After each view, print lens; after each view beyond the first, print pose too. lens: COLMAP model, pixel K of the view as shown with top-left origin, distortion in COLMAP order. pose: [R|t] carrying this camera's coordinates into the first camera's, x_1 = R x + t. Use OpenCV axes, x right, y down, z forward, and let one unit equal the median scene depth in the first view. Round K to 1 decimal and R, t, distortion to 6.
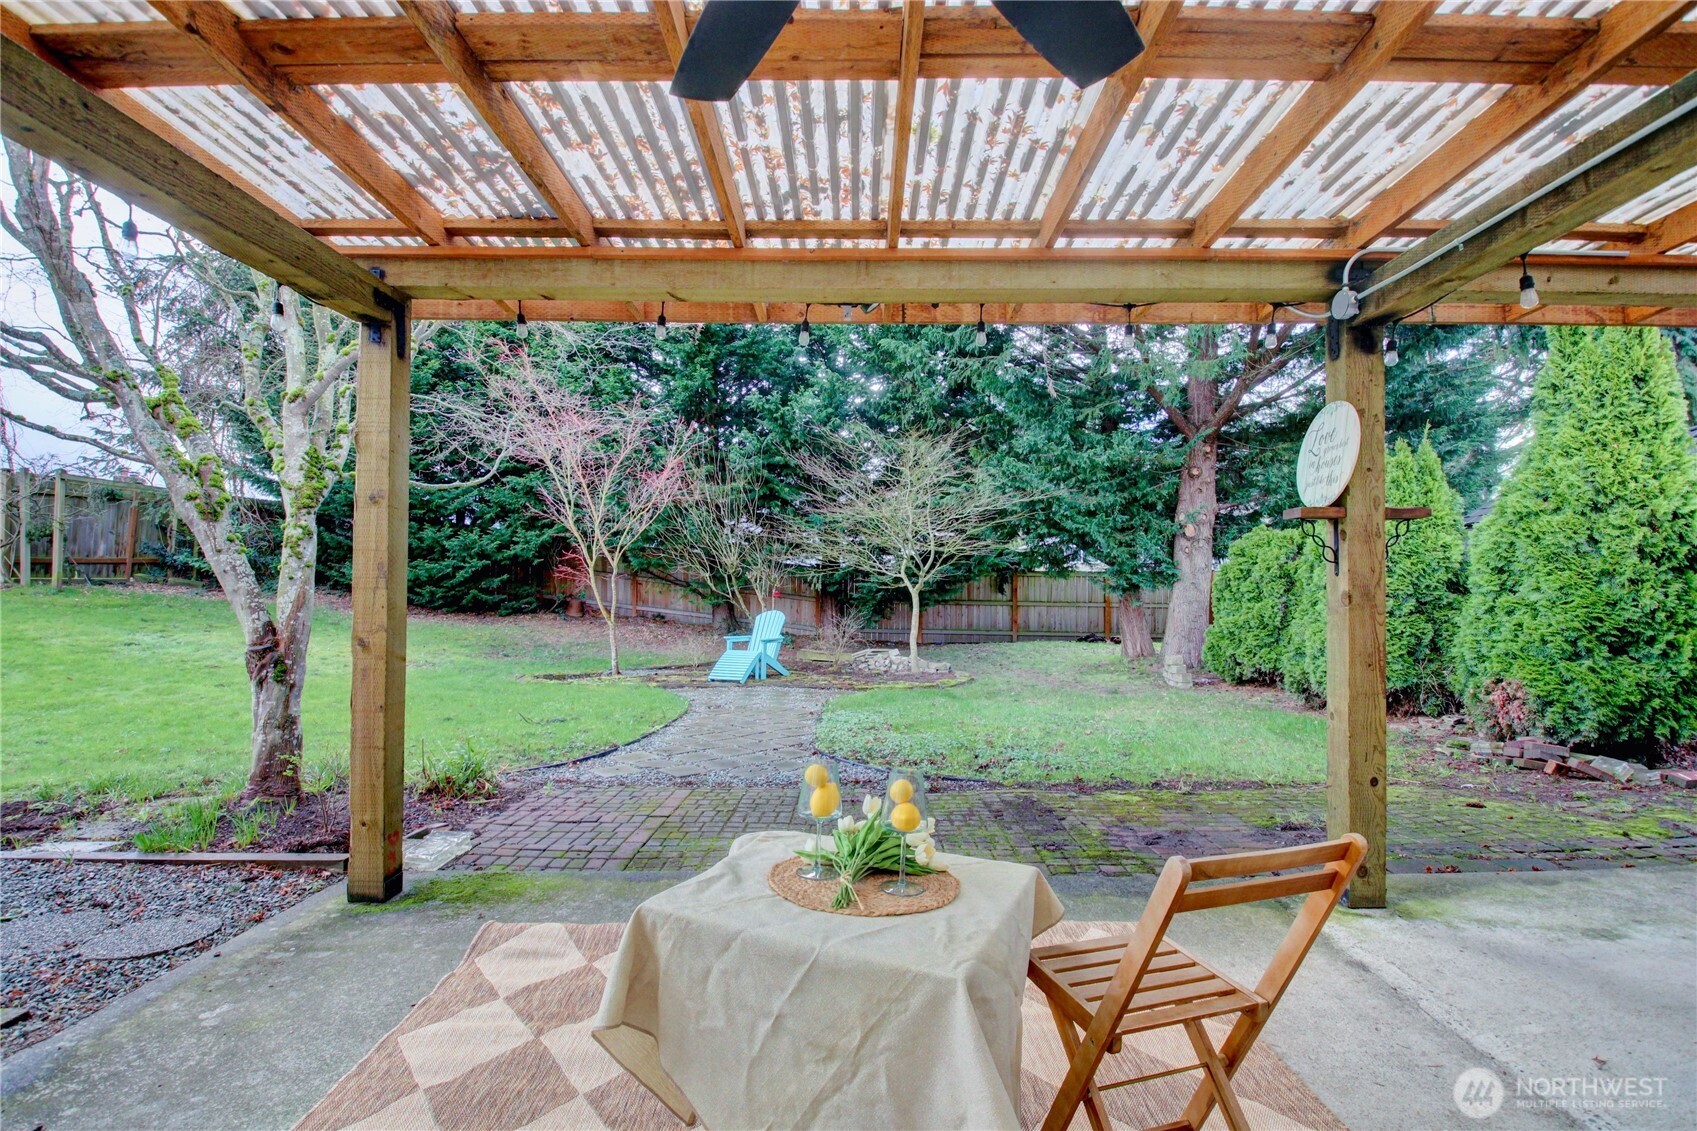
lens RADIAL K [[785.9, 0, 834.0], [0, 785.9, 574.9], [0, 0, 1]] dist [-0.003541, -0.013792]
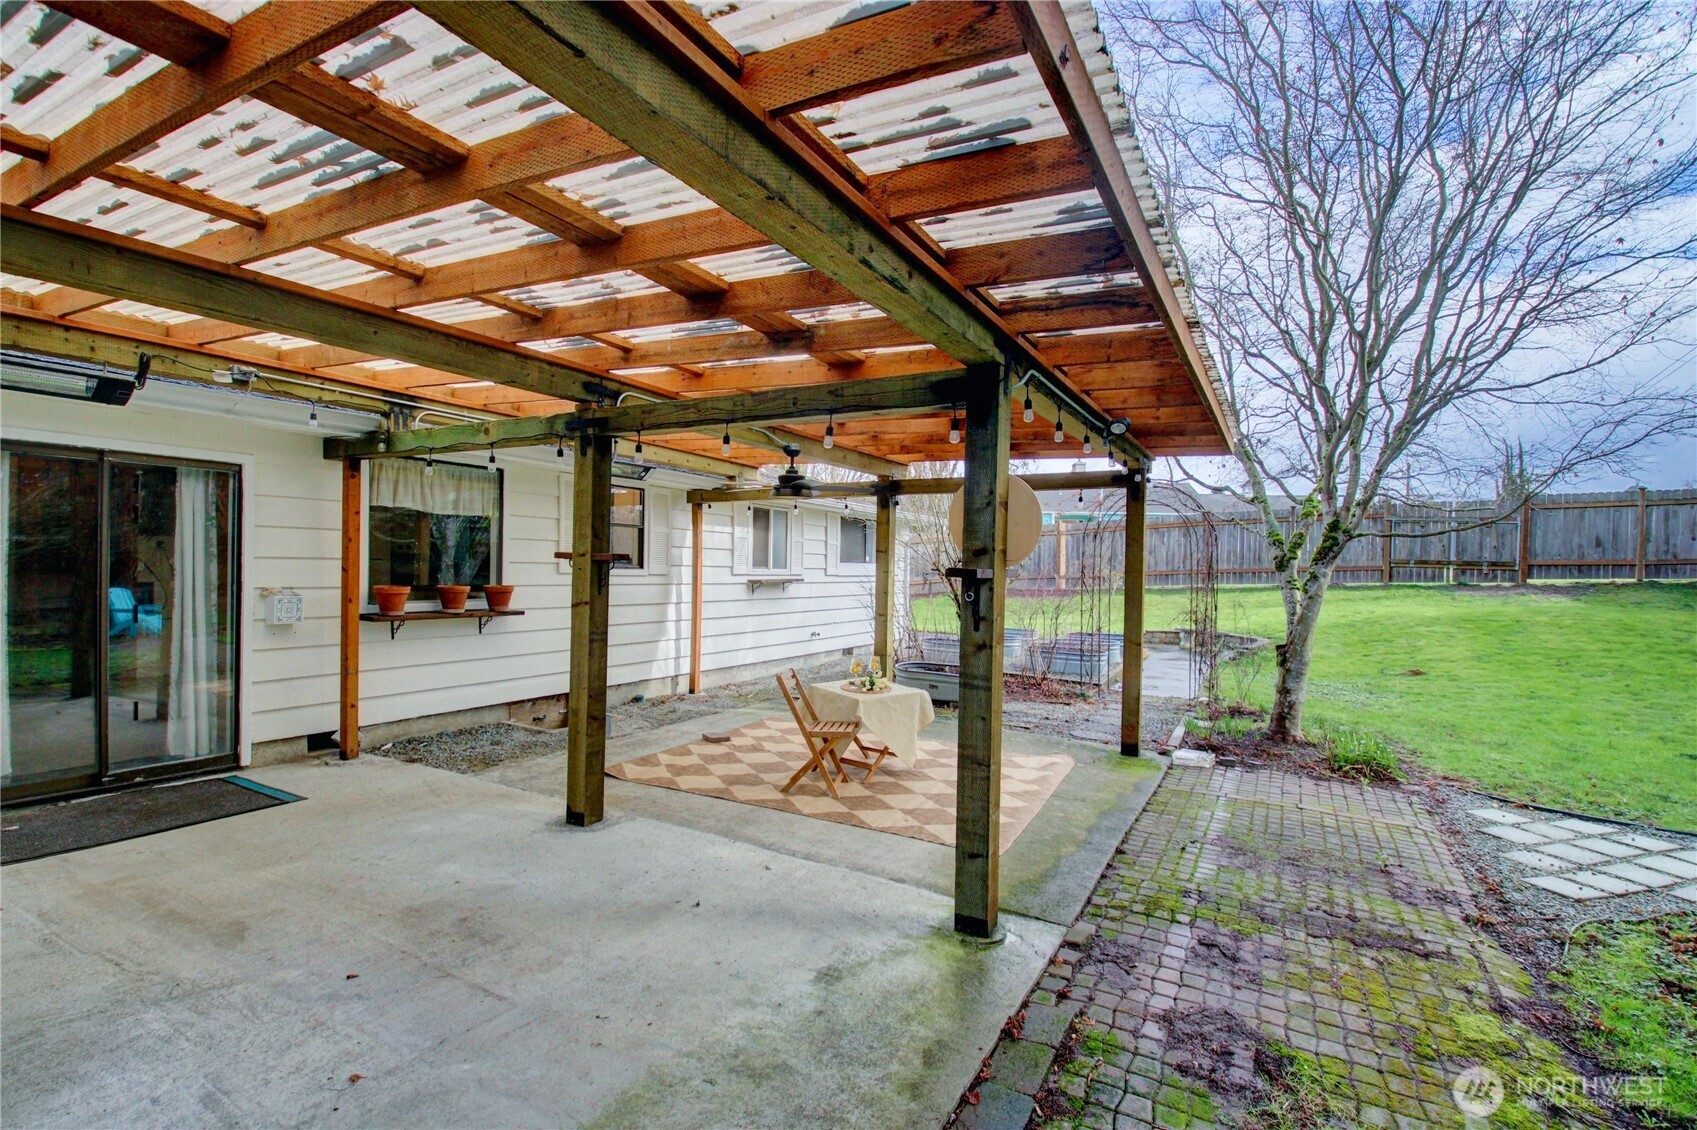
lens RADIAL K [[785.9, 0, 838.6], [0, 785.9, 577.4], [0, 0, 1]] dist [-0.003541, -0.013792]
pose [[-0.473892, 0.000246, -0.880583, 0.452697], [-0.007836, 0.999959, 0.004496, -0.019861], [0.880548, 0.009030, -0.473871, 0.352114]]
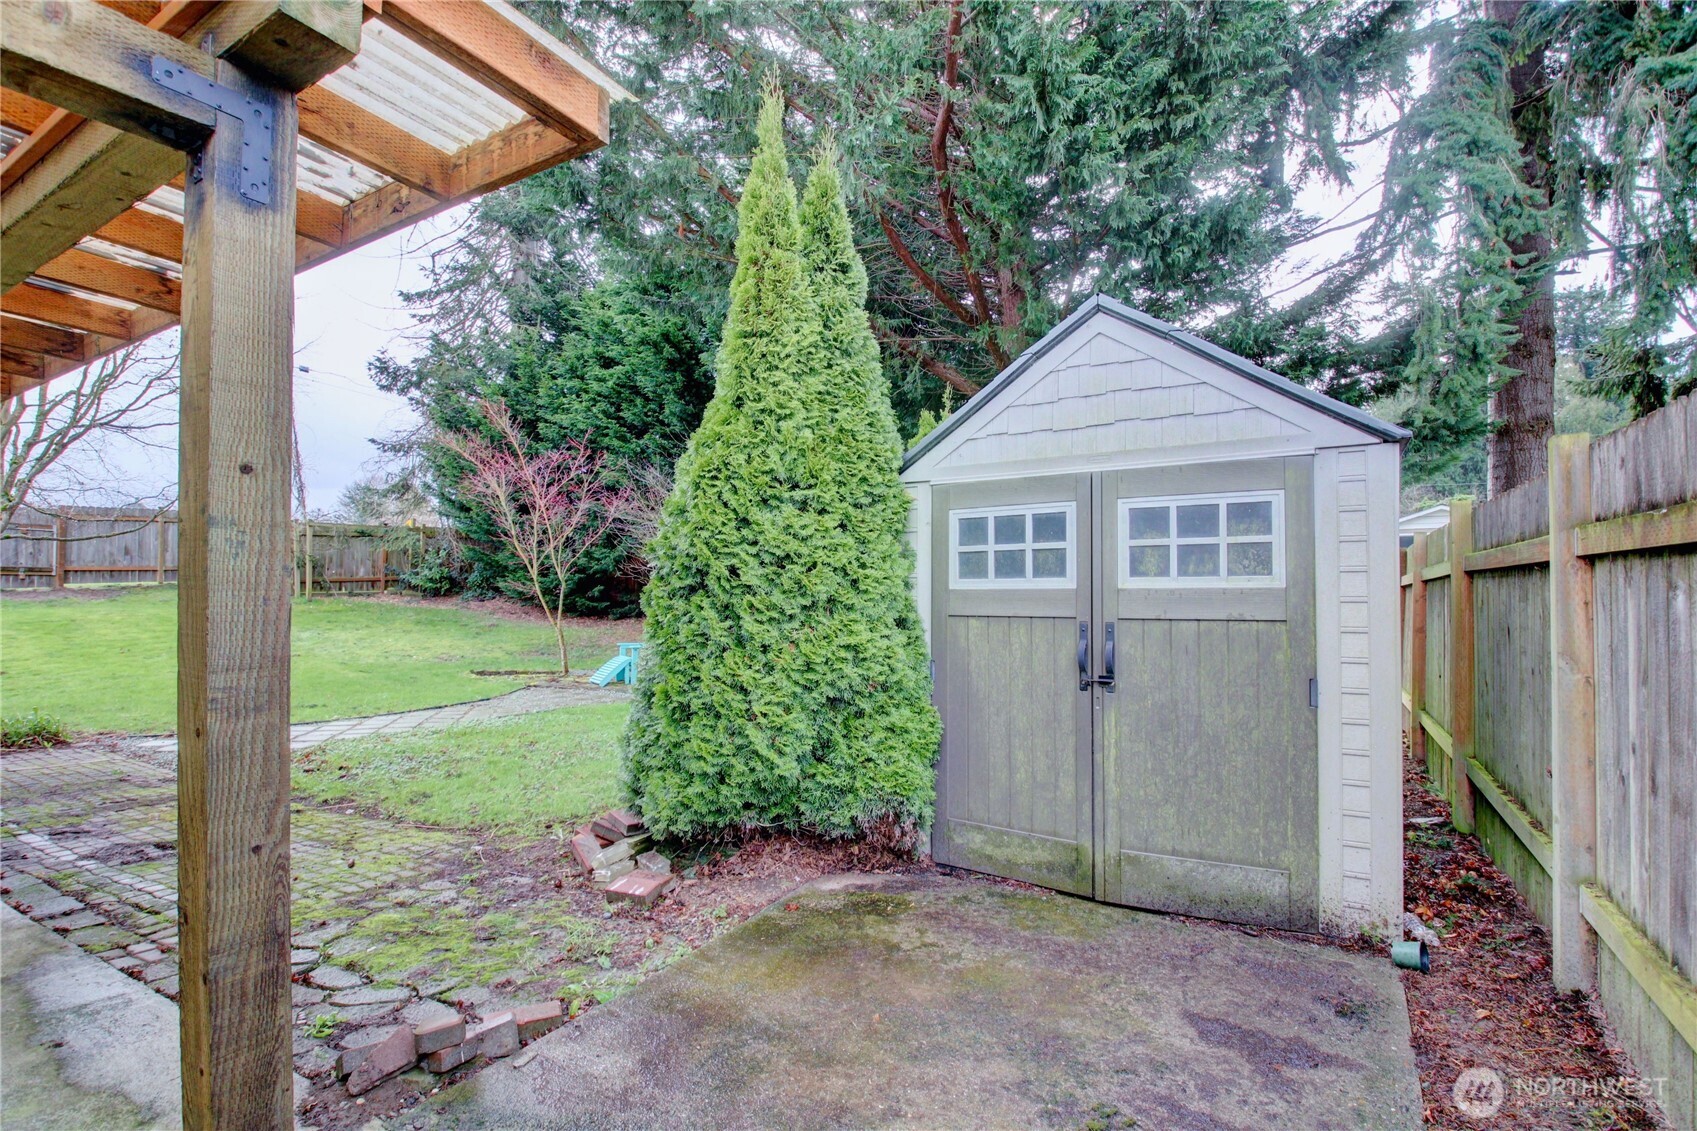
lens RADIAL K [[785.9, 0, 843.1], [0, 785.9, 572.6], [0, 0, 1]] dist [-0.003541, -0.013792]
pose [[0.878886, -0.017081, -0.476725, 0.667334], [0.015349, 0.999854, -0.007528, -0.007234], [0.476784, -0.000701, 0.879020, 0.185820]]
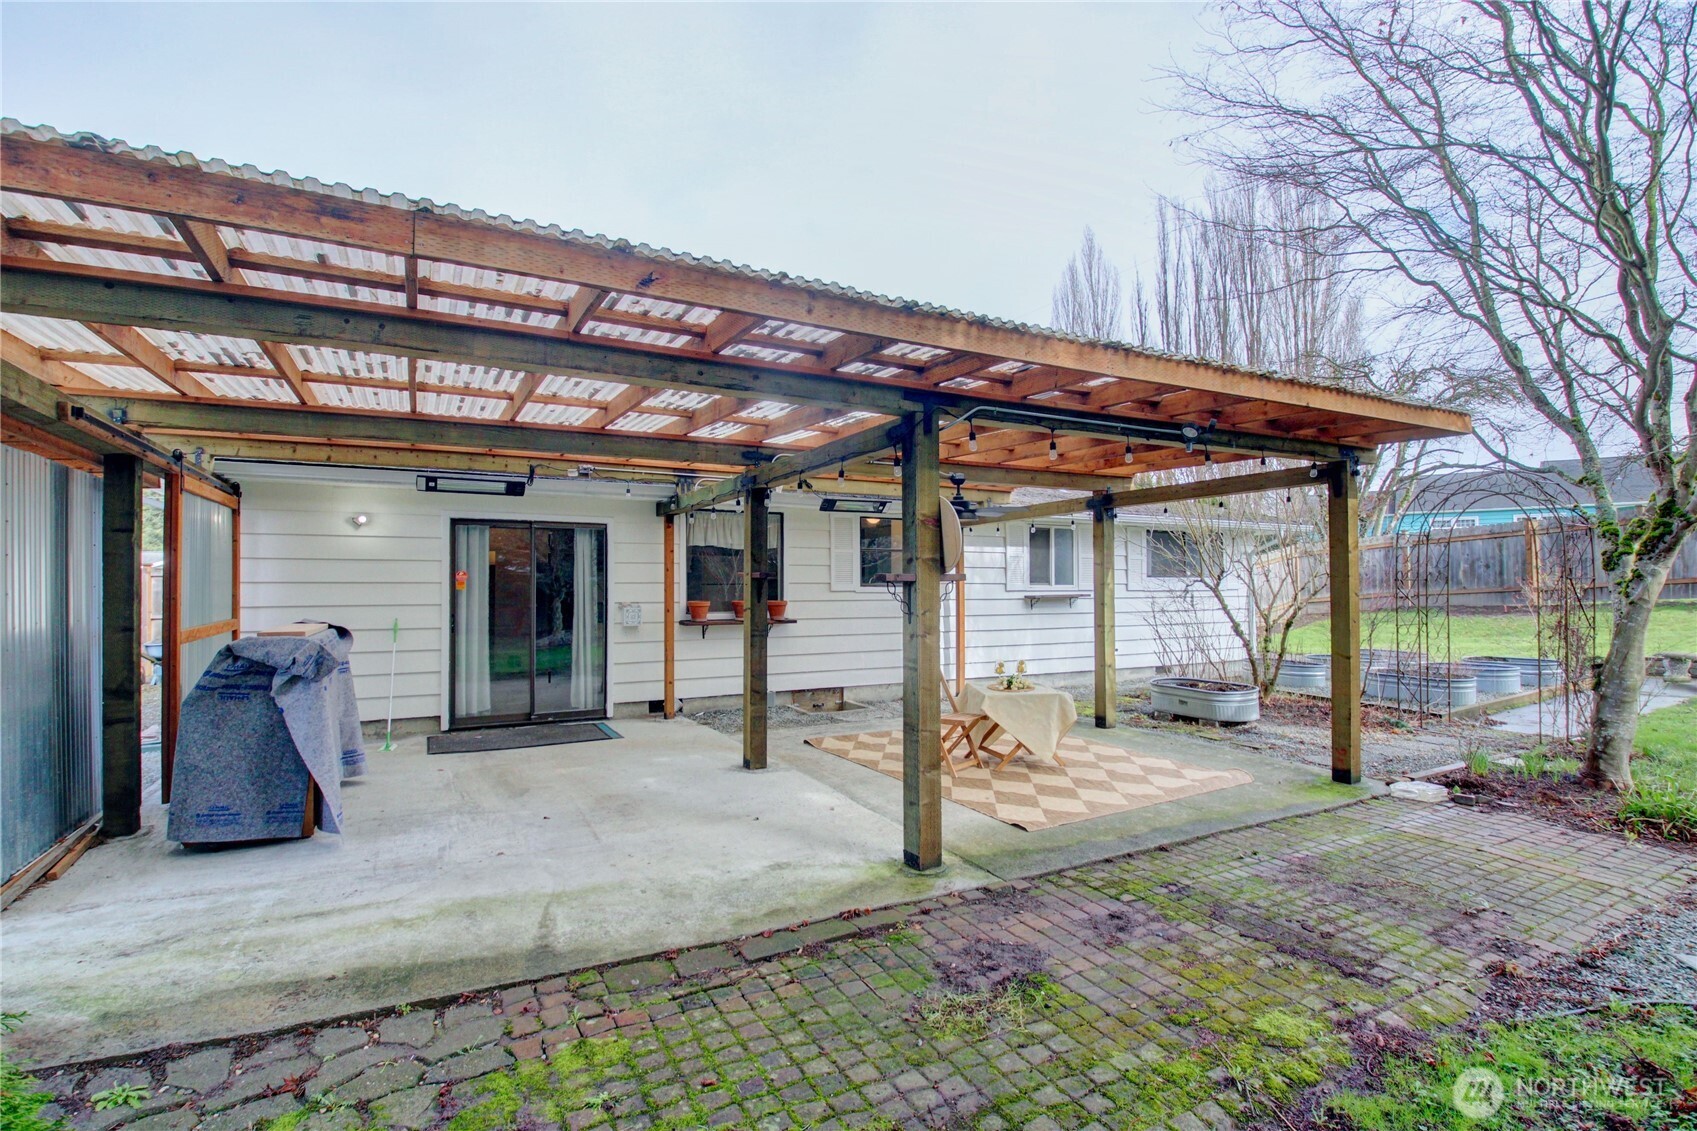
lens RADIAL K [[785.9, 0, 846.5], [0, 785.9, 577.3], [0, 0, 1]] dist [-0.003541, -0.013792]
pose [[-0.869676, -0.005493, -0.493593, 0.382089], [0.008399, 0.999629, -0.025923, -0.011804], [0.493552, -0.026690, -0.869307, 0.556256]]
